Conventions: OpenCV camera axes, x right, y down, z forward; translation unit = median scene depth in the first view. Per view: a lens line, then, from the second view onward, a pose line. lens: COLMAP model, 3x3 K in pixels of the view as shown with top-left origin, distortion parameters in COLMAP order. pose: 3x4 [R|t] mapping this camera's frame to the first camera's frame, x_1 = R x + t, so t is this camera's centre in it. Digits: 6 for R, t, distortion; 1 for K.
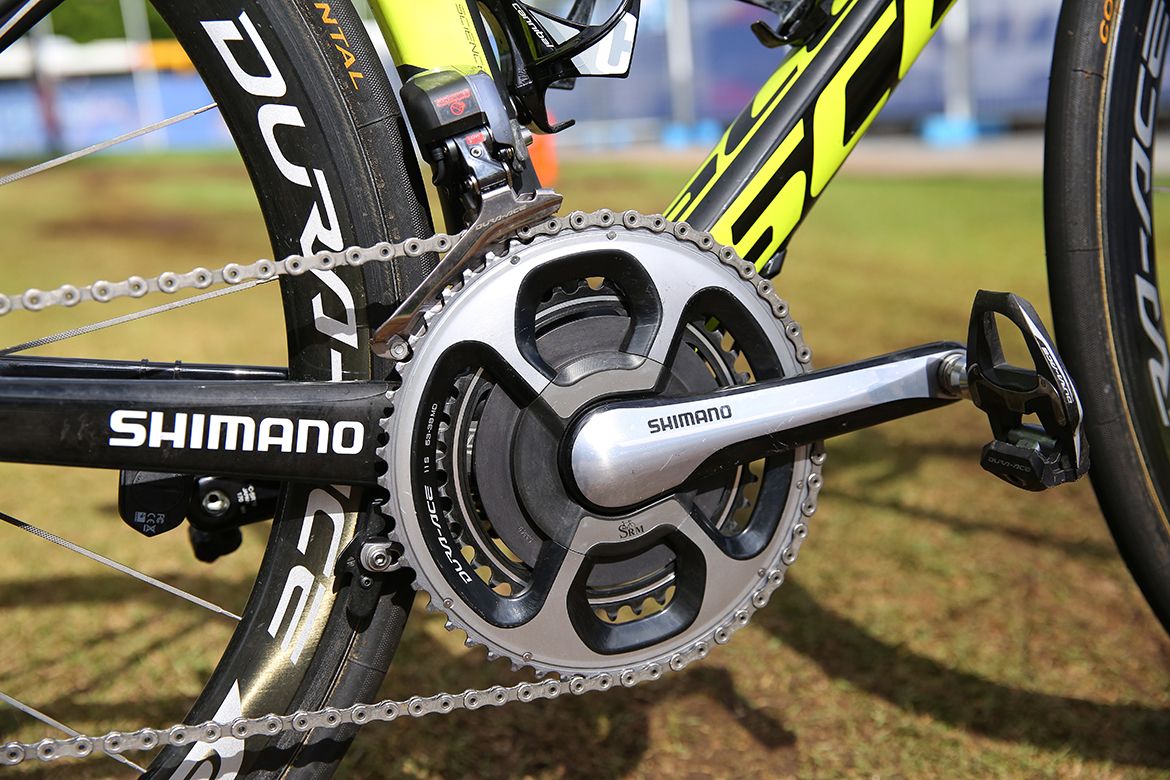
lens RADIAL K [[1485.9, 0, 585.0], [0, 1485.9, 390.0], [0, 0, 1]] dist [0.098736, 0.032741]
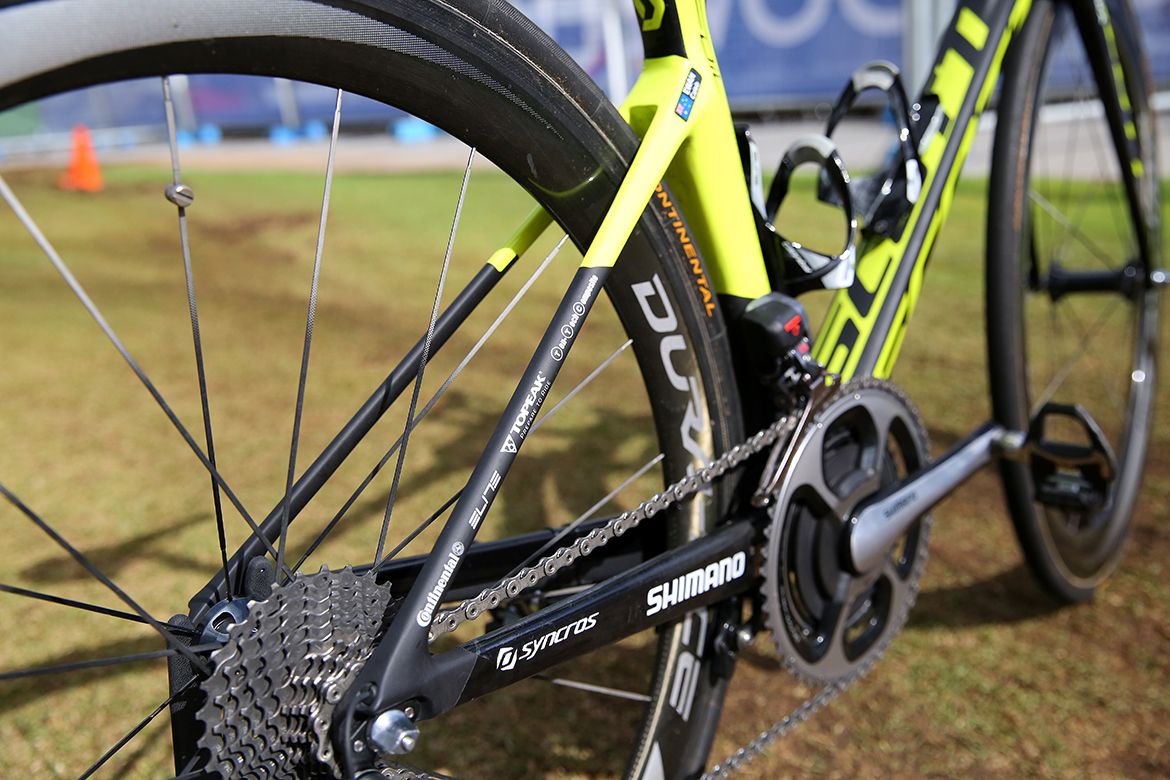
lens RADIAL K [[1072.6, 0, 585.0], [0, 1072.6, 390.0], [0, 0, 1]] dist [-0.001896, -0.001727]
pose [[0.897869, -0.131034, 0.420311, -0.685600], [0.097739, 0.990185, 0.099905, -0.244846], [-0.429277, -0.048620, 0.901863, 0.150683]]
